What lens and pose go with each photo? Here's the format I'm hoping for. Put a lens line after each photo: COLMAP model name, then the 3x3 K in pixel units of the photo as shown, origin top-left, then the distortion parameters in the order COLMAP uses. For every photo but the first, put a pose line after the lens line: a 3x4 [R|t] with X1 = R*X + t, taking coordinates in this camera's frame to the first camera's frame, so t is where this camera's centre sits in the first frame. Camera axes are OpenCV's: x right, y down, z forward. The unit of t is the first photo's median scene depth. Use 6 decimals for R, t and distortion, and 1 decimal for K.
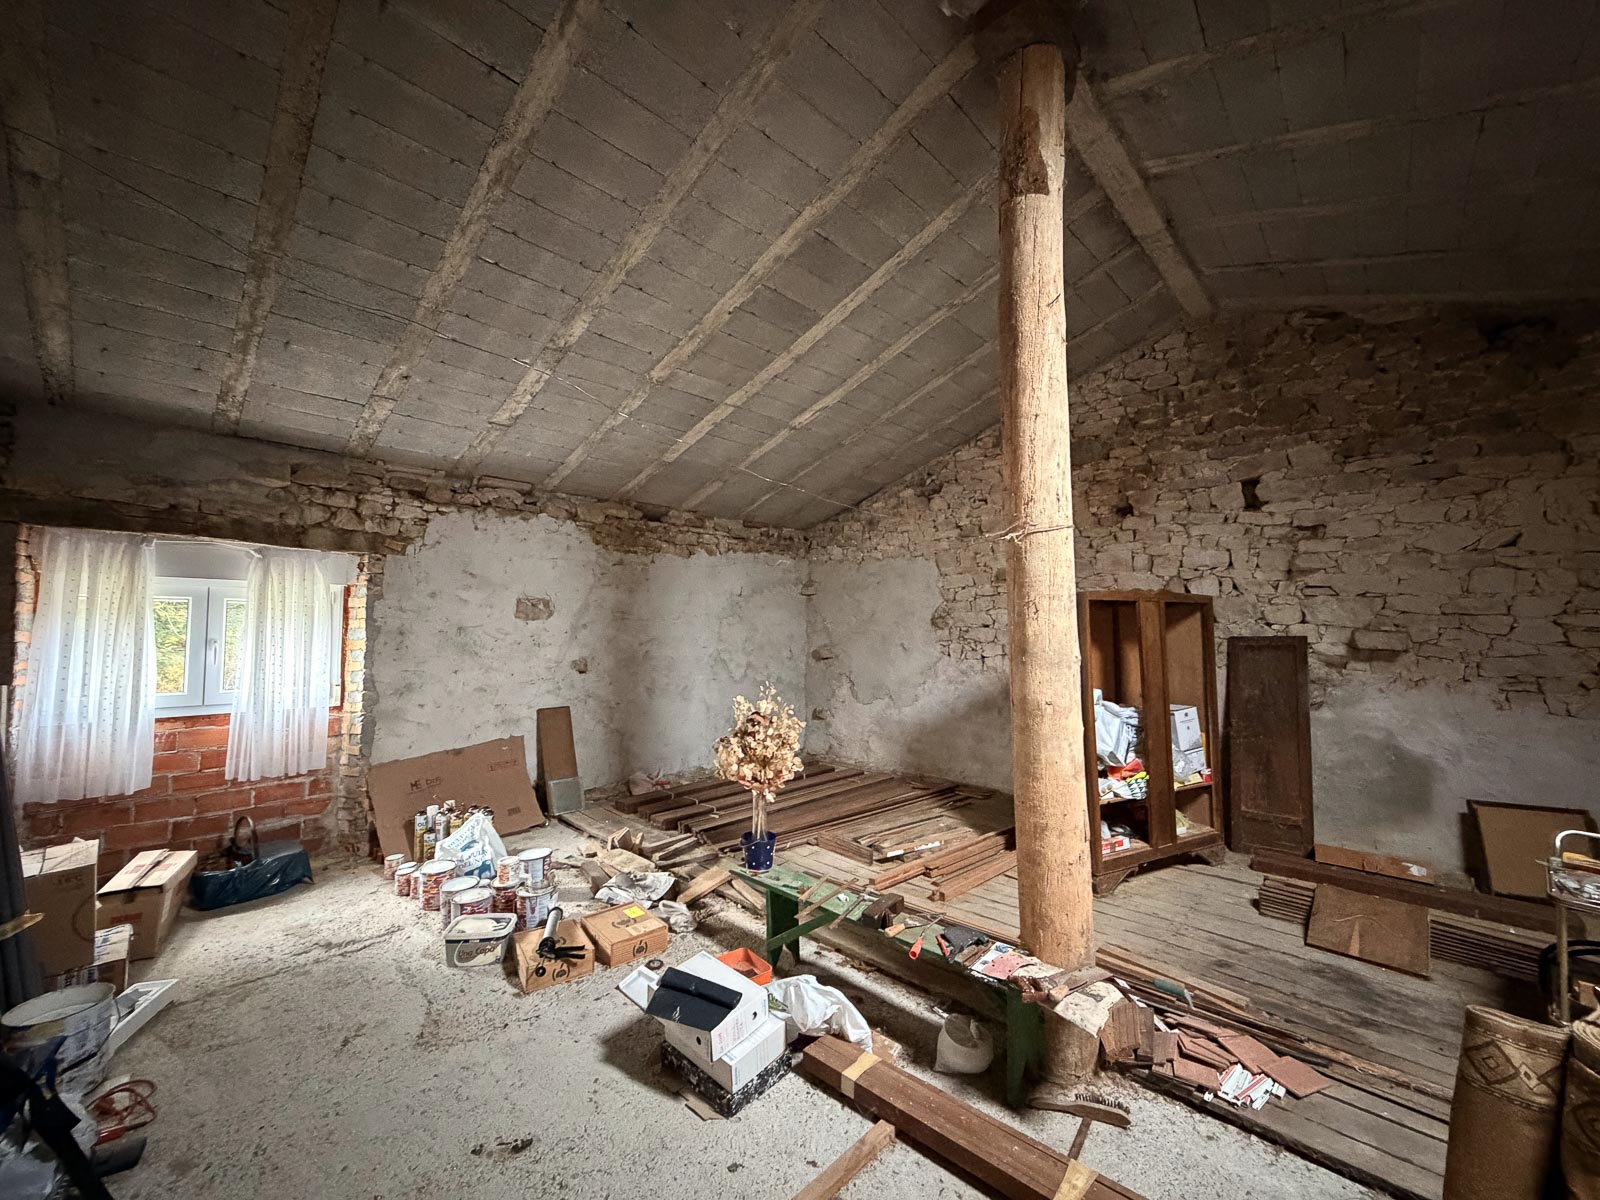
lens RADIAL K [[641.5, 0, 803.5], [0, 641.5, 600.3], [0, 0, 1]] dist [-0.001295, -0.000236]
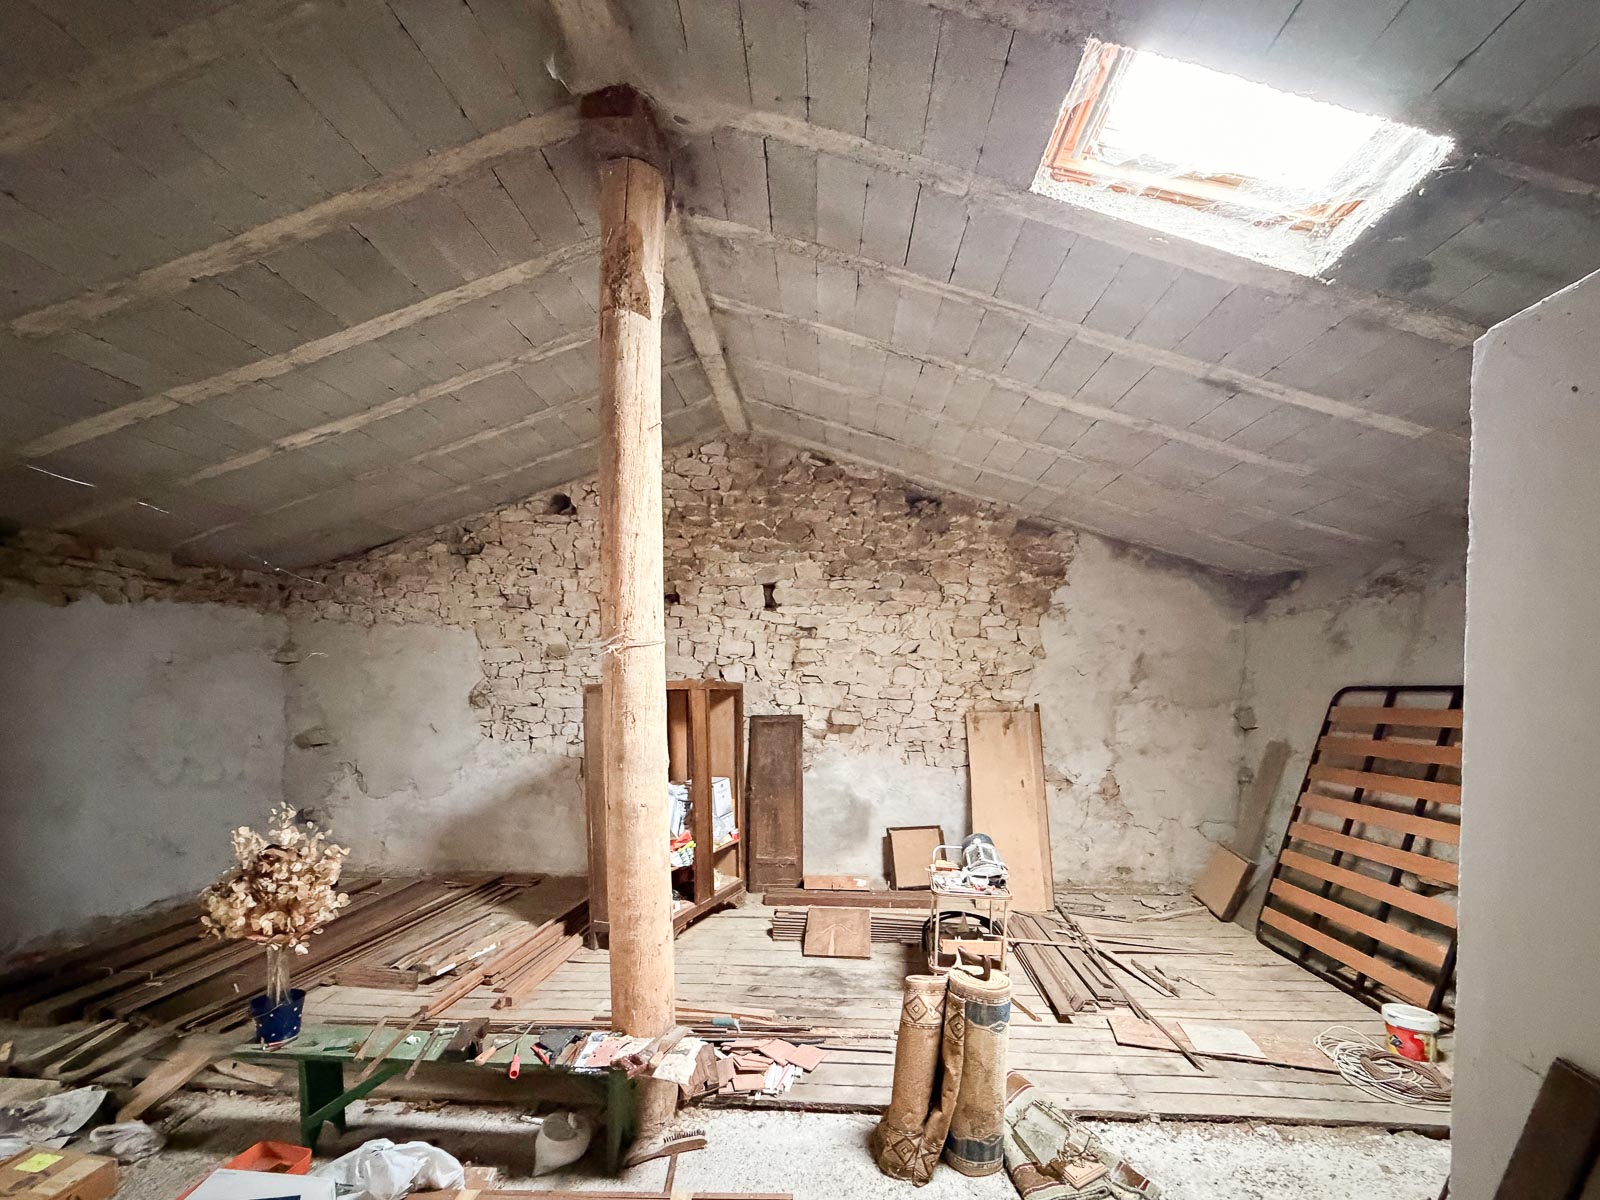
lens RADIAL K [[678.1, 0, 809.9], [0, 678.1, 705.4], [0, 0, 1]] dist [-0.000917, -0.000521]
pose [[0.757765, -0.015026, 0.652354, -0.087919], [-0.033672, 0.997502, 0.062089, -0.051905], [-0.651658, -0.069015, 0.755367, -0.023700]]
